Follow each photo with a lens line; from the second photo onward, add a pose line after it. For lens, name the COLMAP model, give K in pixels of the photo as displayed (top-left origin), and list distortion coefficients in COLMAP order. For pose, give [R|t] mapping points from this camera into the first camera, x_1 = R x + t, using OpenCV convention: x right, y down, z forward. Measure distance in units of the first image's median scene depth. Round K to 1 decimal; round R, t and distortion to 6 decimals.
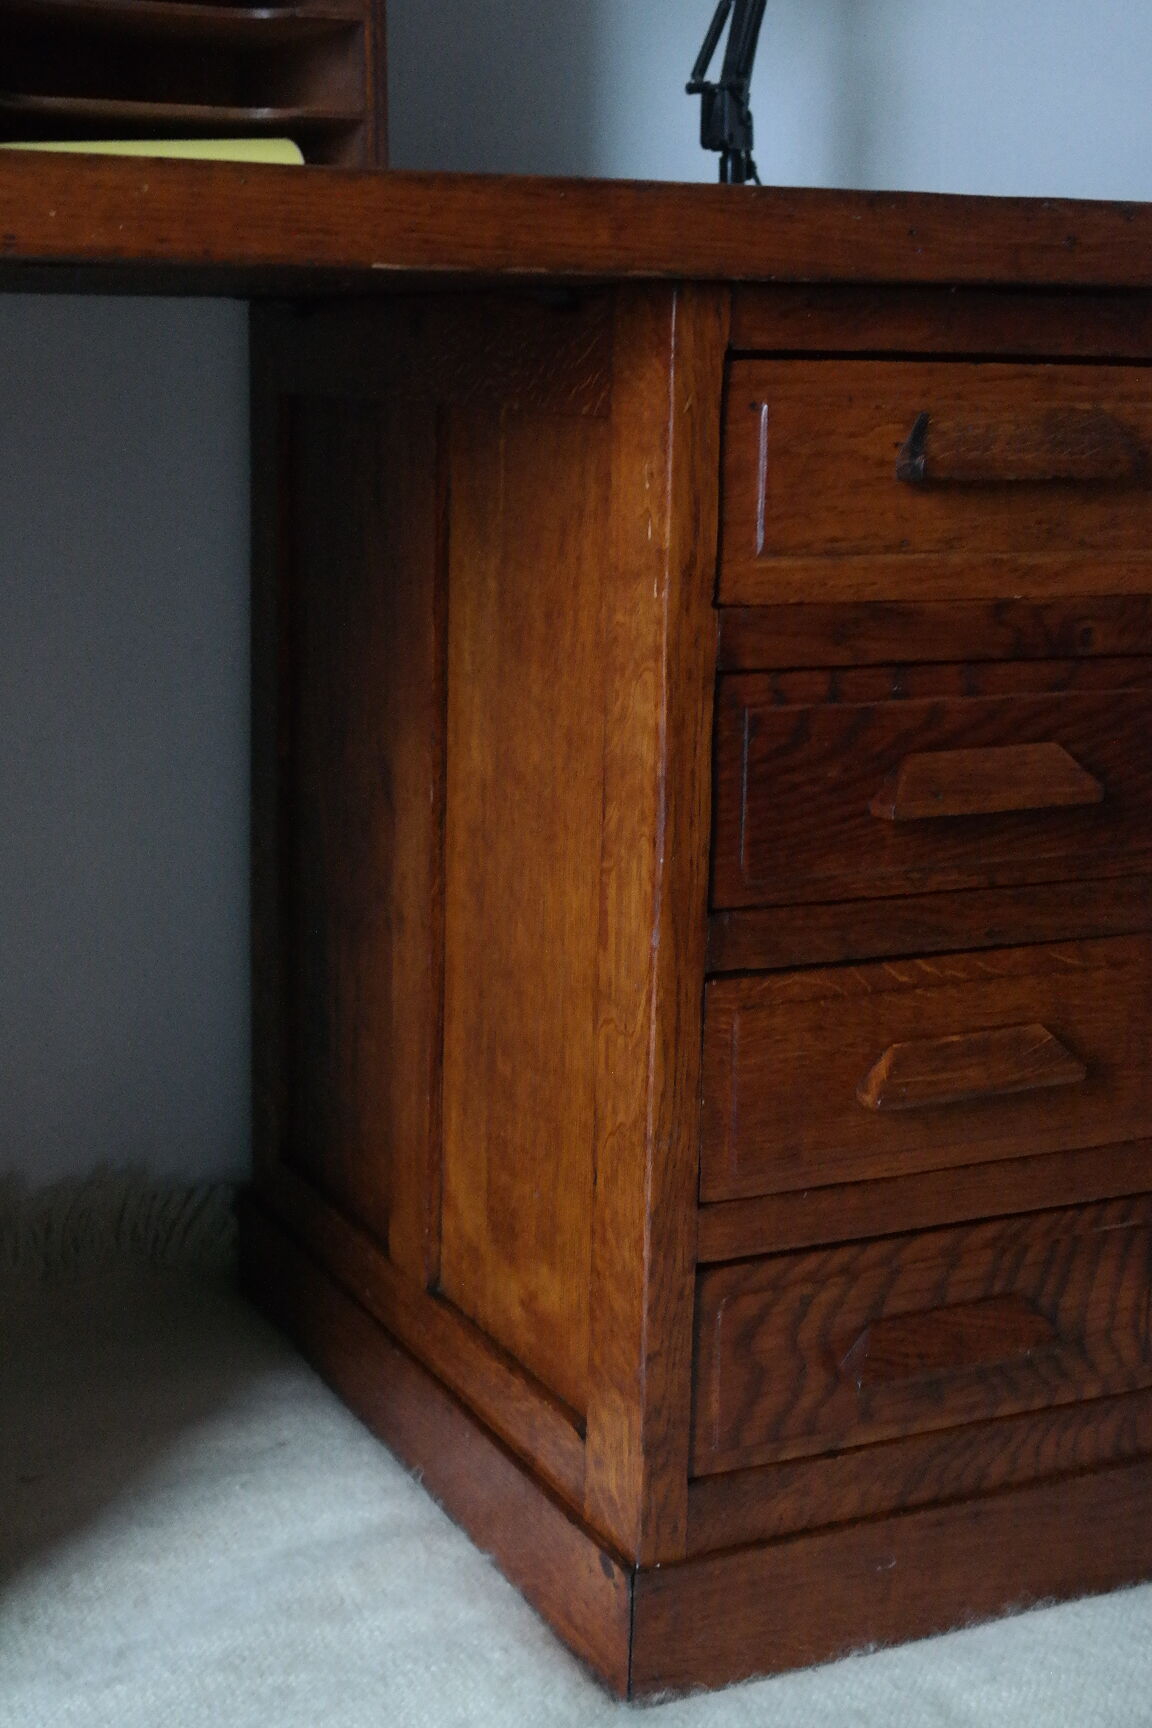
lens RADIAL K [[2409.0, 0, 601.7], [0, 2409.0, 873.4], [0, 0, 1]] dist [0.005006, 0.000000]
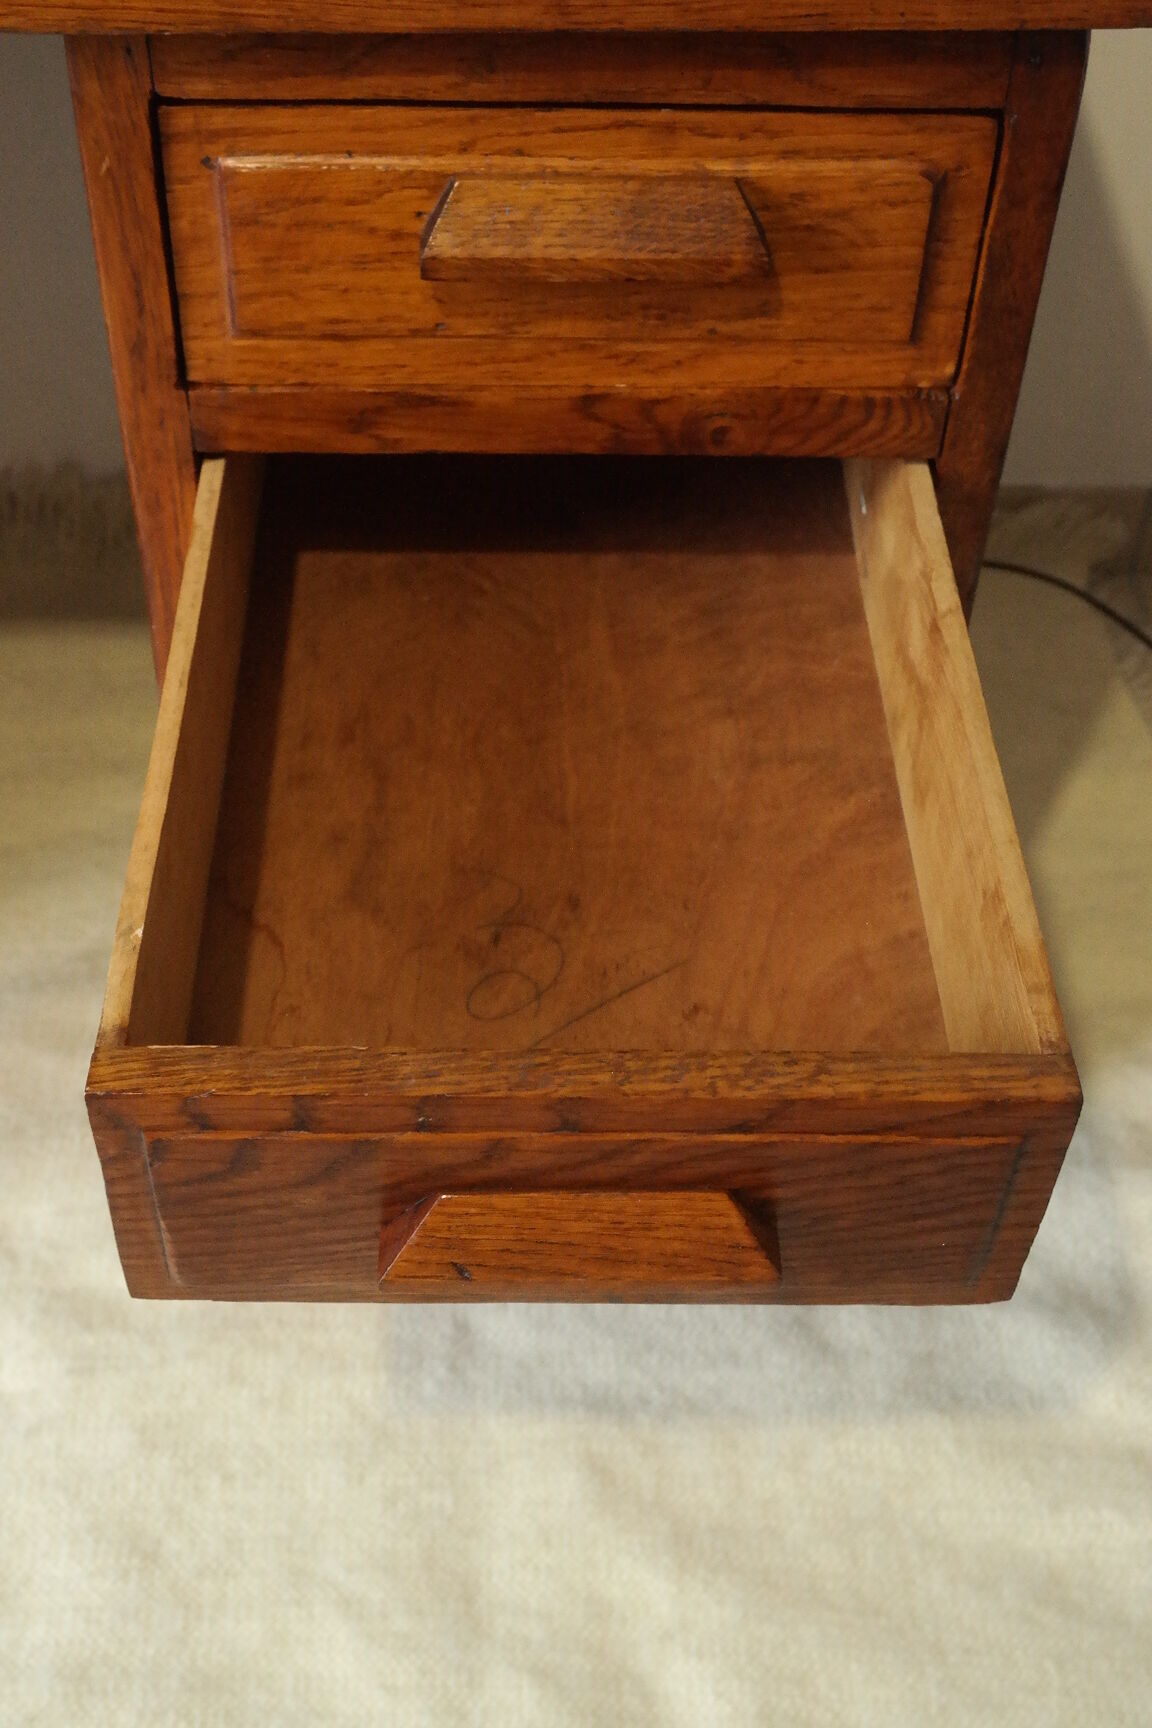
lens RADIAL K [[2033.1, 0, 576.7], [0, 2033.1, 864.9], [0, 0, 1]] dist [-0.015670, 0.000000]
pose [[0.912863, 0.290959, -0.286400, 0.401403], [-0.097600, 0.836686, 0.538917, -0.346086], [0.396429, -0.464005, 0.792176, 0.386739]]
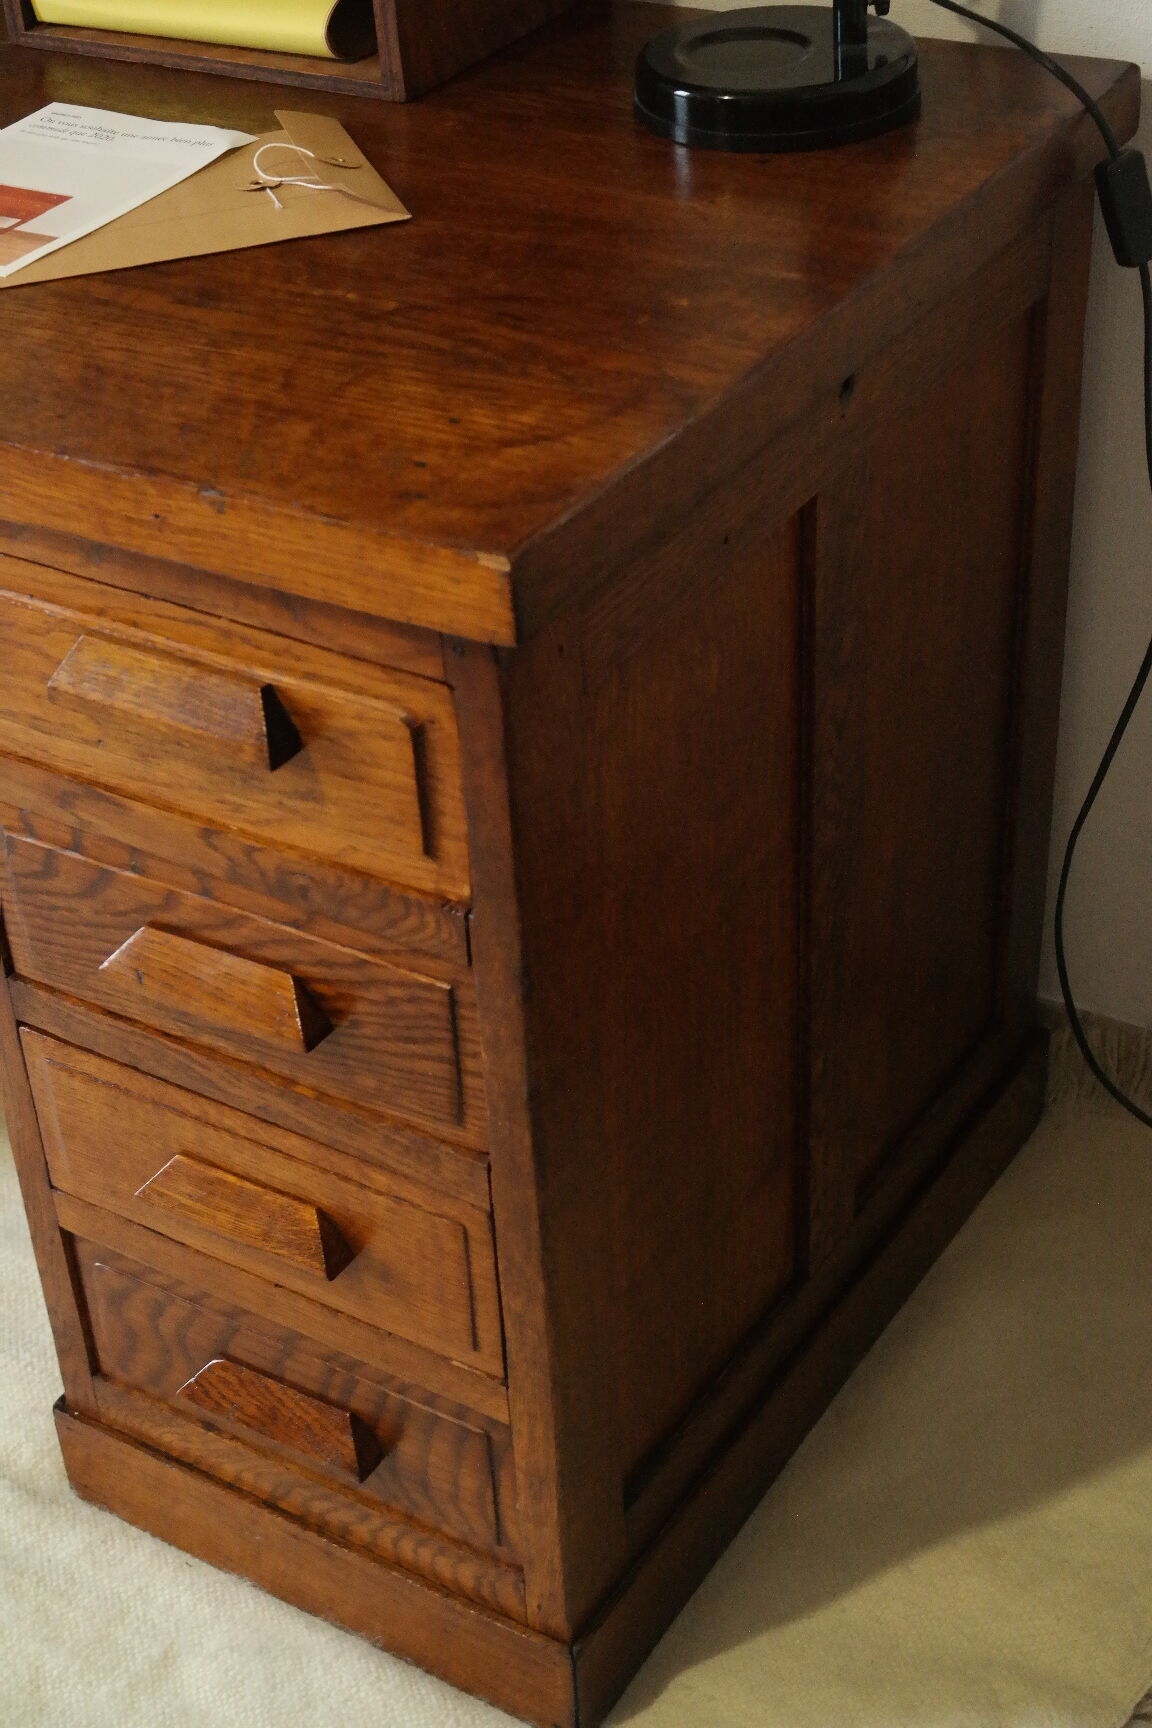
lens RADIAL K [[2650.4, 0, 575.1], [0, 2650.4, 892.8], [0, 0, 1]] dist [-0.009991, 0.000000]
pose [[0.521214, 0.456445, -0.721106, 0.997447], [-0.123487, 0.876398, 0.465486, -0.589277], [0.844445, -0.153570, 0.513156, 0.584750]]
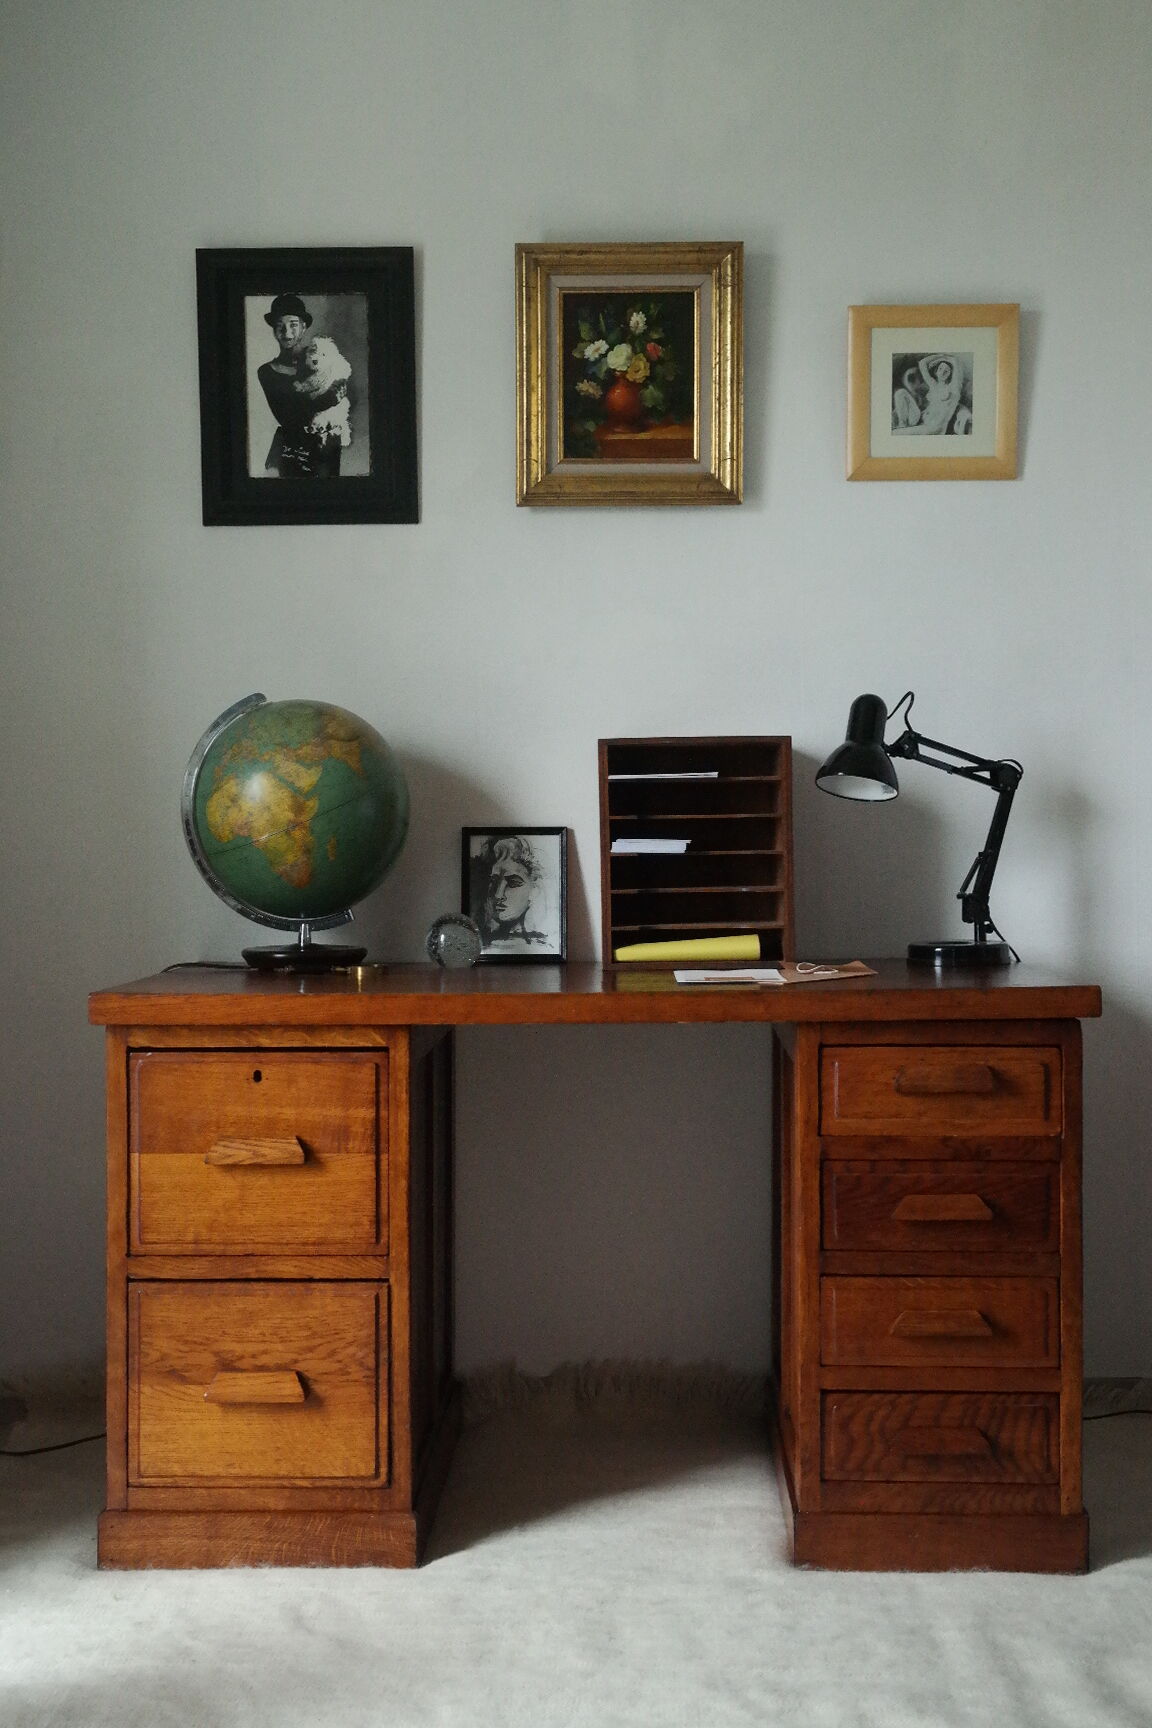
lens RADIAL K [[1920.1, 0, 577.5], [0, 1920.1, 842.3], [0, 0, 1]] dist [0.001414, 0.000000]
pose [[0.877453, -0.024377, -0.479042, 0.811791], [-0.079141, 0.977662, -0.194712, 0.009938], [0.473088, 0.208763, 0.855924, -1.013037]]
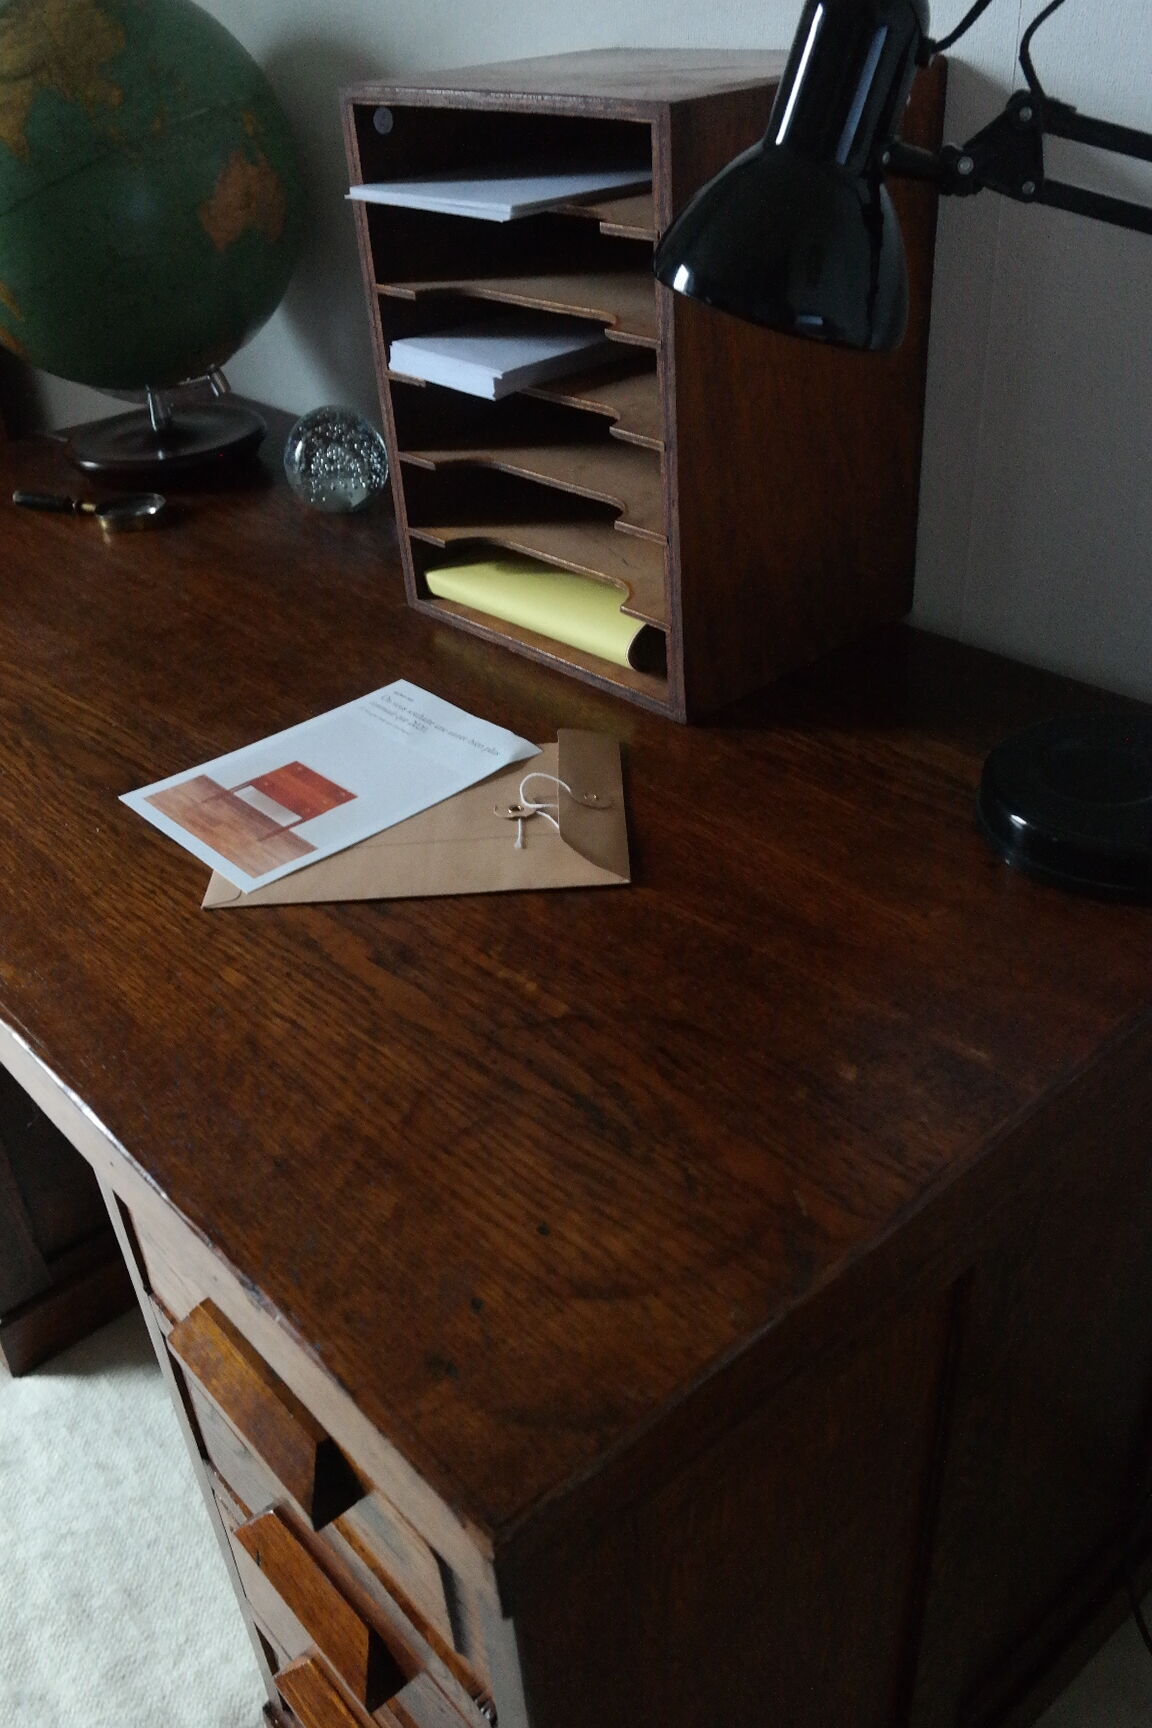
lens RADIAL K [[1467.5, 0, 593.3], [0, 1467.5, 862.9], [0, 0, 1]] dist [-0.028134, 0.013779]
pose [[0.257085, 0.500351, -0.826774, 0.549833], [-0.147531, 0.865822, 0.478108, -0.622044], [0.955061, -0.000940, 0.296407, 0.936397]]
